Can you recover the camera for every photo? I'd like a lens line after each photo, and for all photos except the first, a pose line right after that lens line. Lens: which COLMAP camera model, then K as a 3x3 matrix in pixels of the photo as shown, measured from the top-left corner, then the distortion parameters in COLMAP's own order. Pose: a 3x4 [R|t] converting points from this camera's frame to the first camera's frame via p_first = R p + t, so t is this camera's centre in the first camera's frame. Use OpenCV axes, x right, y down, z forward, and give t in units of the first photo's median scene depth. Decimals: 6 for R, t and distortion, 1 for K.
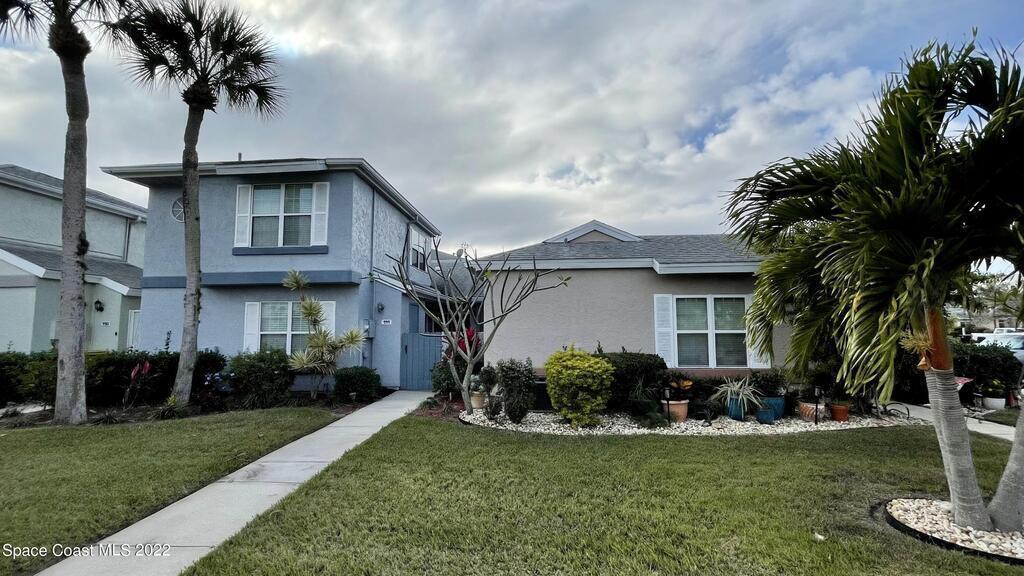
lens RADIAL K [[452.9, 0, 508.2], [0, 452.9, 288.5], [0, 0, 1]] dist [0.002331, 0.003221]
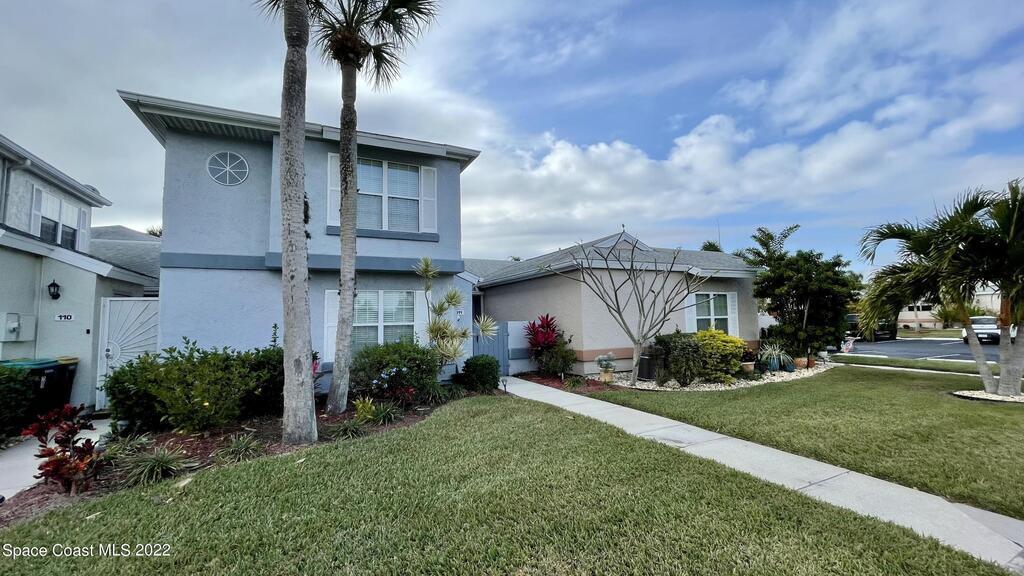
lens RADIAL K [[417.1, 0, 509.5], [0, 417.1, 291.6], [0, 0, 1]] dist [-0.001912, 0.001858]
pose [[0.867456, 0.019755, 0.497121, -0.728775], [-0.029561, 0.999493, 0.011865, 0.014513], [-0.496635, -0.024988, 0.867600, 0.147941]]
